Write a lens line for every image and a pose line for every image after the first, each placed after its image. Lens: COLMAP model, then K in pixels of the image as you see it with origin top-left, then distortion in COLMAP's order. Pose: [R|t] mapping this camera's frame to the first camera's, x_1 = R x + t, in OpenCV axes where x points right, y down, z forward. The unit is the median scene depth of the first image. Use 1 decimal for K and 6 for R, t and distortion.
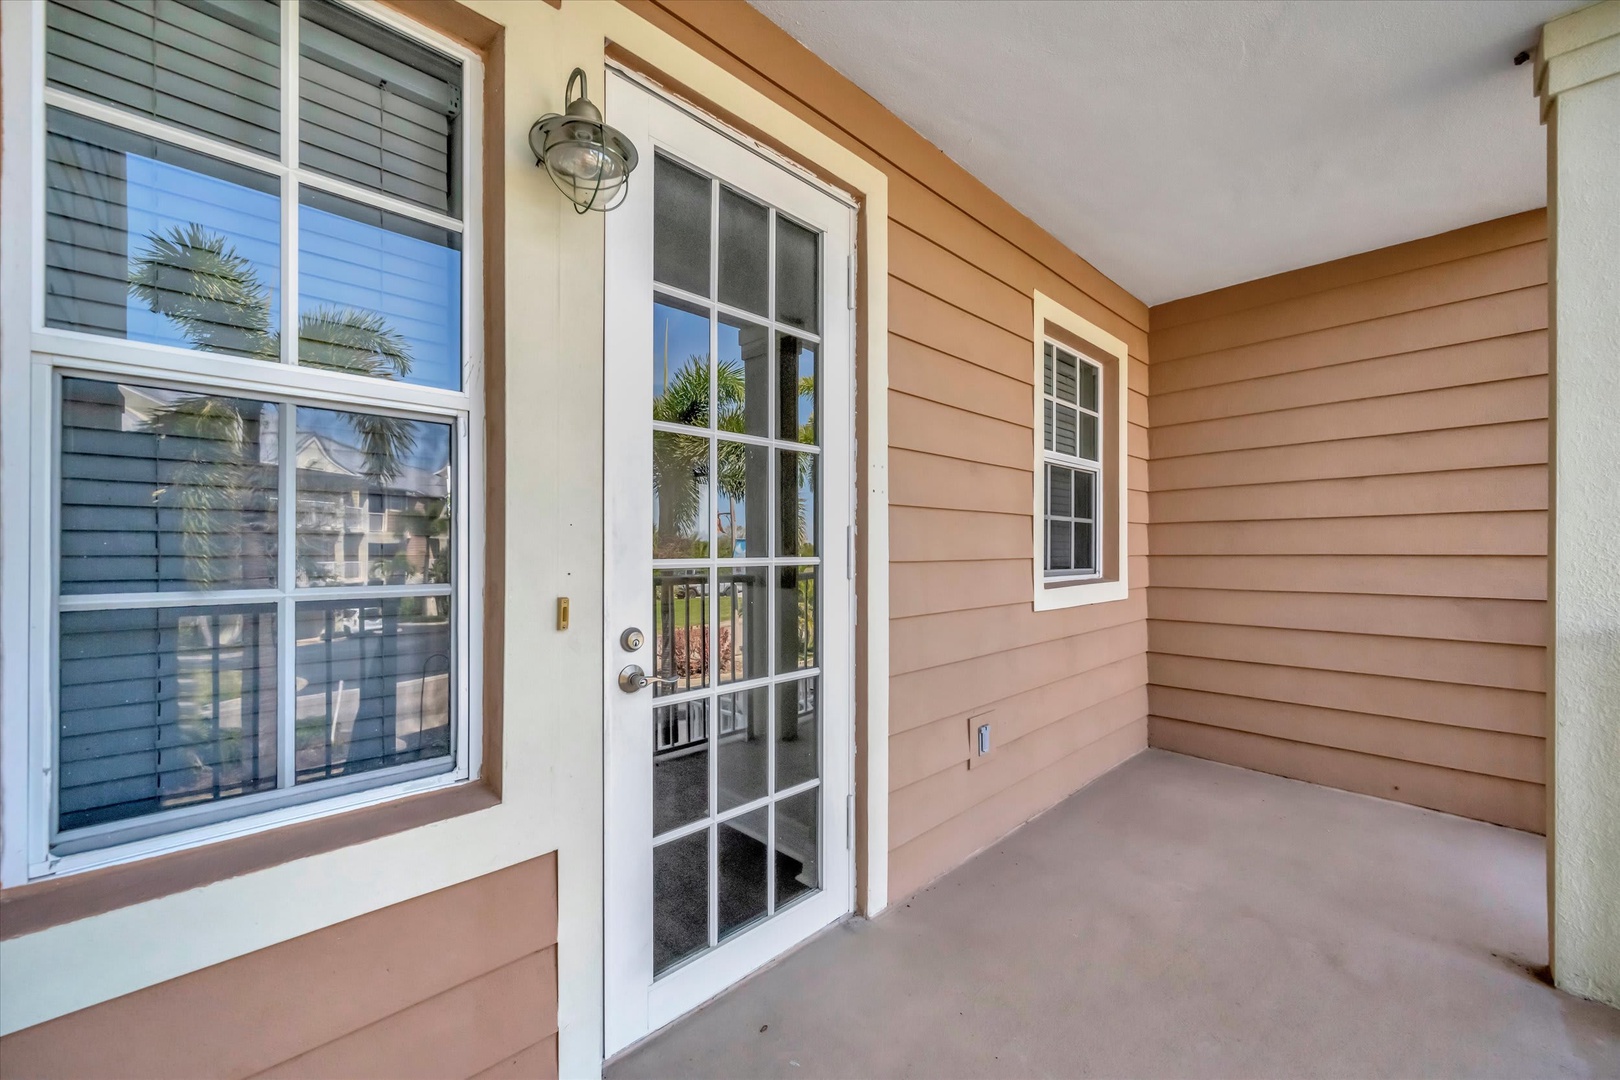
lens RADIAL K [[624.5, 0, 806.4], [0, 624.5, 546.7], [0, 0, 1]] dist [-0.004478, -0.000034]
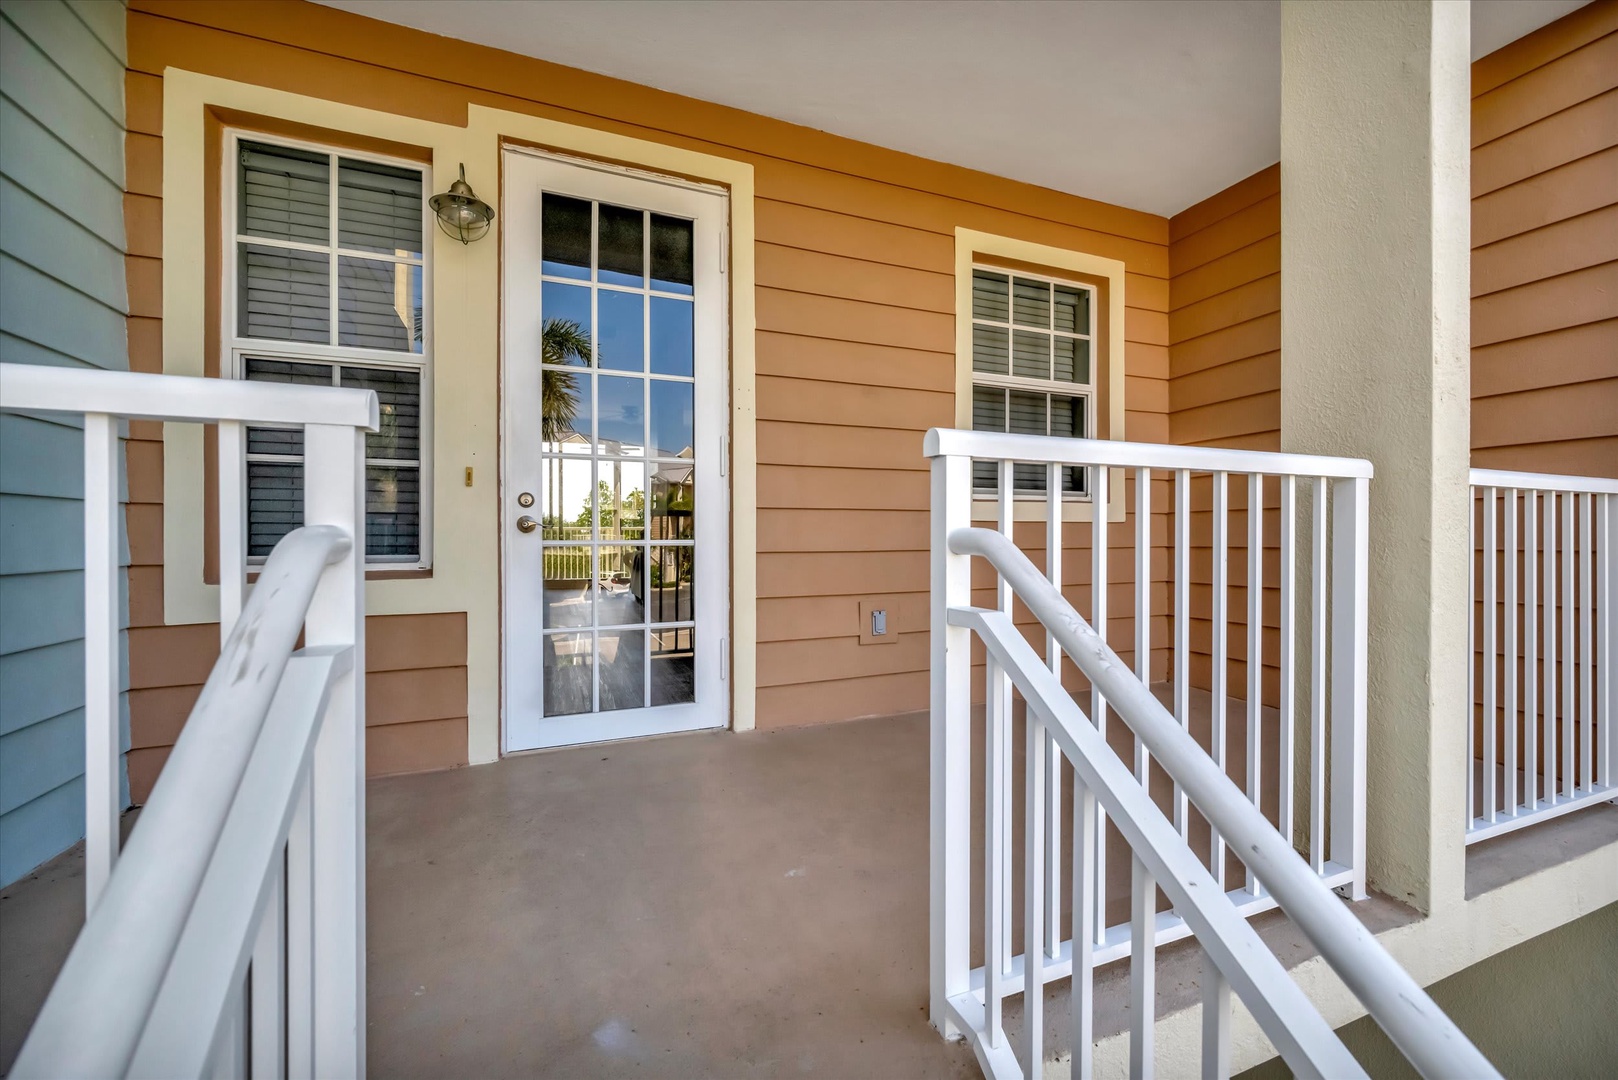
lens RADIAL K [[649.9, 0, 813.3], [0, 649.9, 539.6], [0, 0, 1]] dist [-0.003885, 0.001191]
pose [[0.931724, -0.004063, -0.363144, 0.731054], [0.005880, 0.999975, 0.003899, 0.177353], [0.363119, -0.005768, 0.931725, -0.213765]]
